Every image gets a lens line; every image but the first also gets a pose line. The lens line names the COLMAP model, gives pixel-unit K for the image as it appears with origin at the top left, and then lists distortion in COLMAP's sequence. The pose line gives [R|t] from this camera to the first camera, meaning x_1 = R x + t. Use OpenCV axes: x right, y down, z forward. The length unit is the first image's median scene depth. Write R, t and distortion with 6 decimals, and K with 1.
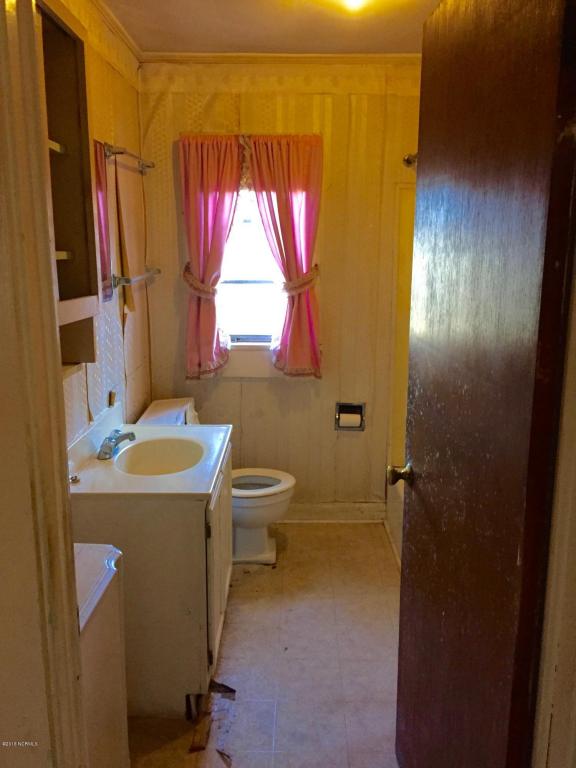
lens RADIAL K [[652.4, 0, 288.3], [0, 652.4, 402.4], [0, 0, 1]] dist [0.082249, -0.106501]
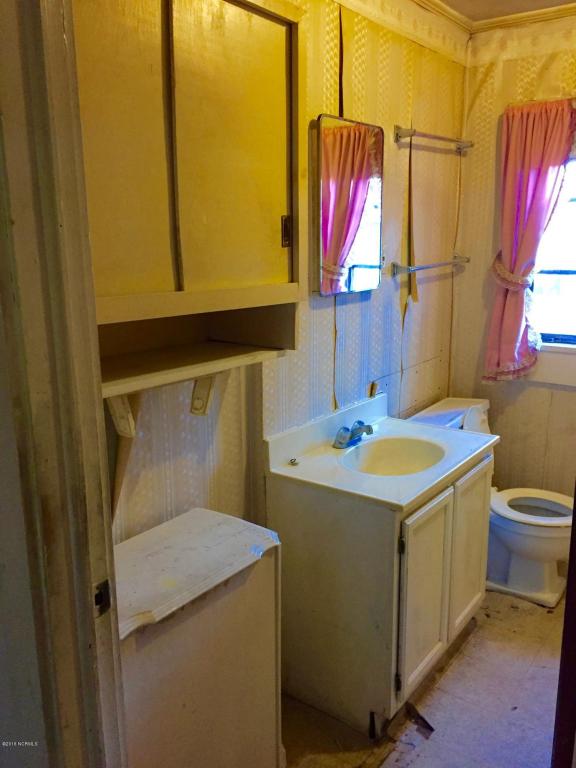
lens RADIAL K [[652.4, 0, 288.3], [0, 652.4, 402.4], [0, 0, 1]] dist [0.082249, -0.106501]
pose [[0.811190, 0.129132, -0.570347, 0.160881], [-0.121808, 0.991233, 0.051180, -0.018171], [0.571956, 0.027956, 0.819808, 0.106130]]
